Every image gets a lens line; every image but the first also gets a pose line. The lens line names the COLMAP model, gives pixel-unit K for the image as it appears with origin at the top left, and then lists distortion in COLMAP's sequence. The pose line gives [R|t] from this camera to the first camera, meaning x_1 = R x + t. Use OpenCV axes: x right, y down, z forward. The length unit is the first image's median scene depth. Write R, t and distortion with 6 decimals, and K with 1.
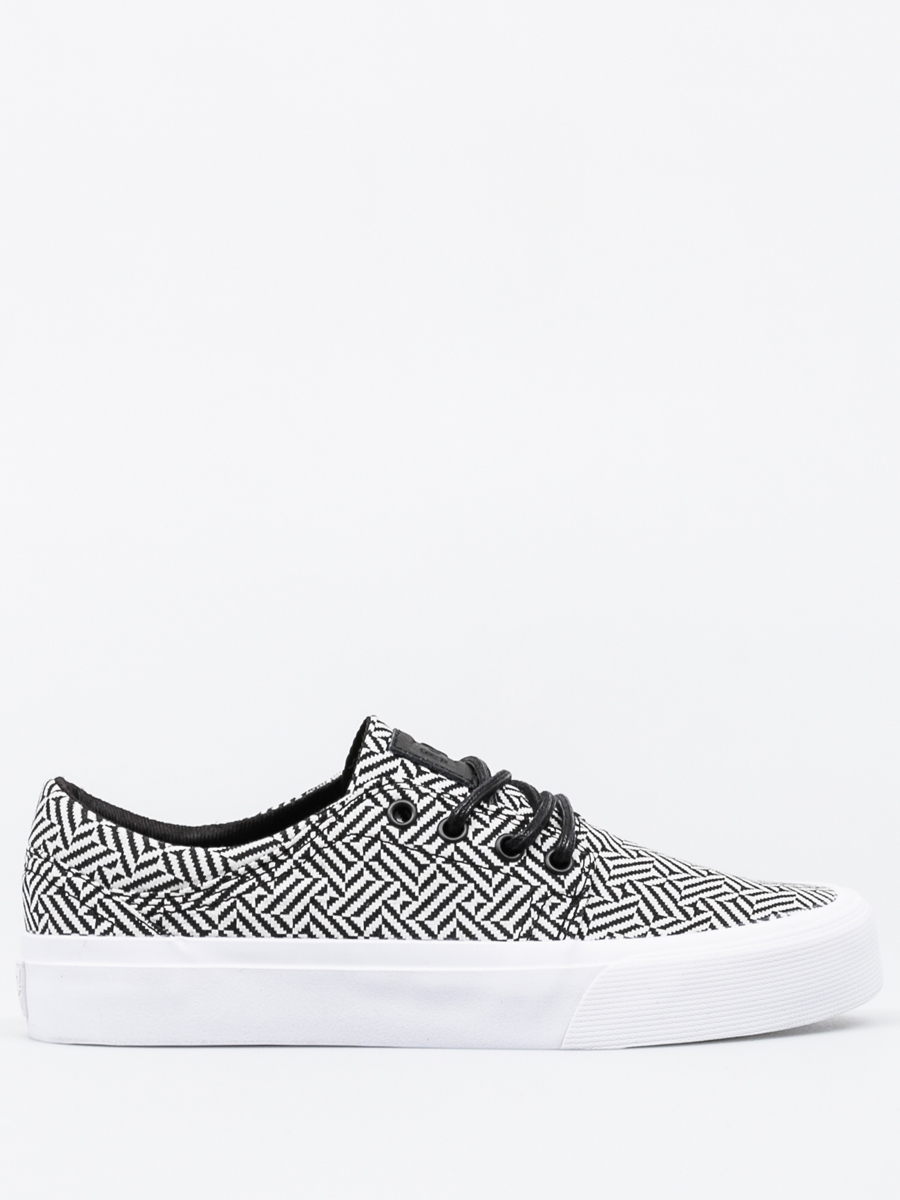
lens RADIAL K [[1692.0, 0, 450.0], [0, 1692.0, 600.0], [0, 0, 1]] dist [-0.185407, 0.018269]
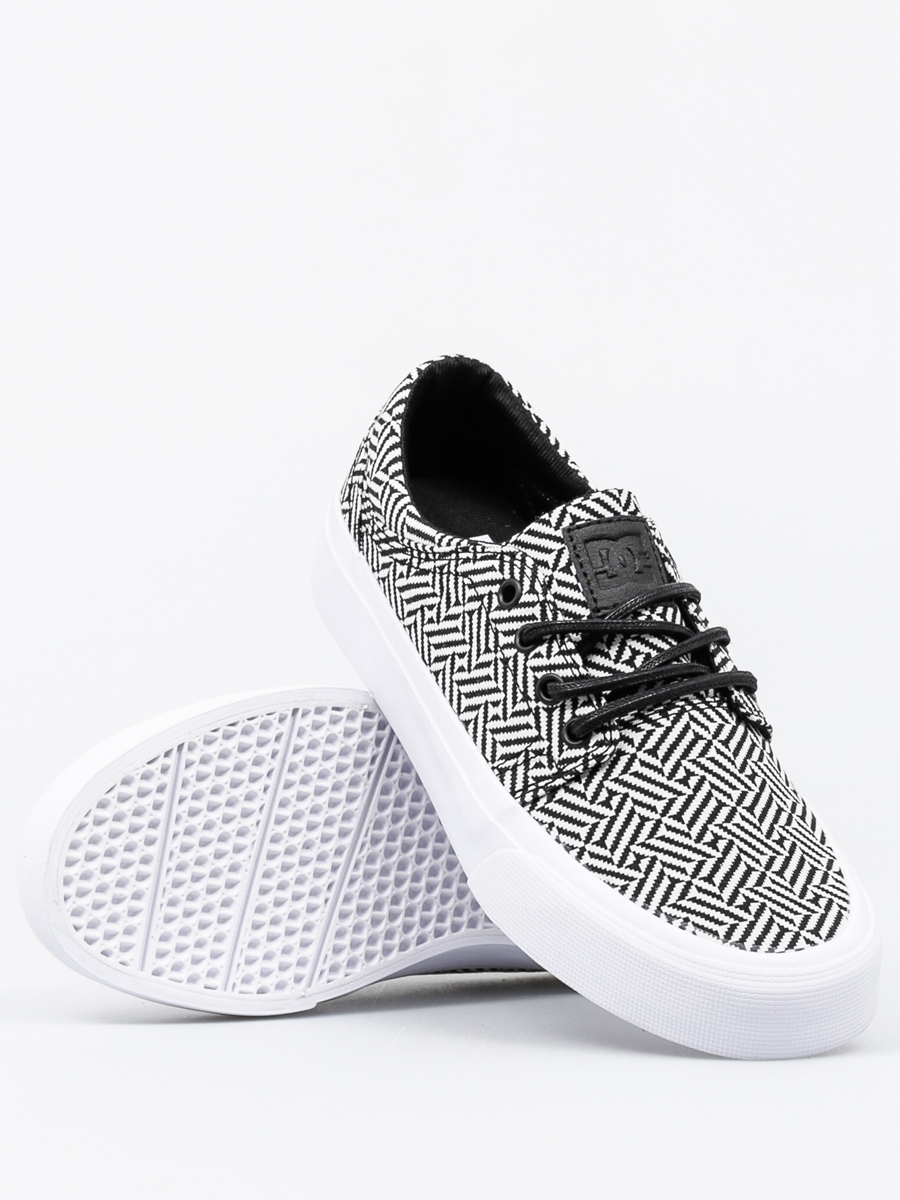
lens RADIAL K [[1692.0, 0, 450.0], [0, 1692.0, 600.0], [0, 0, 1]] dist [-0.185407, 0.018269]
pose [[0.737661, 0.597175, -0.315021, 0.265160], [-0.494057, 0.795435, 0.350985, -0.203401], [0.460178, -0.103270, 0.881800, 0.122979]]
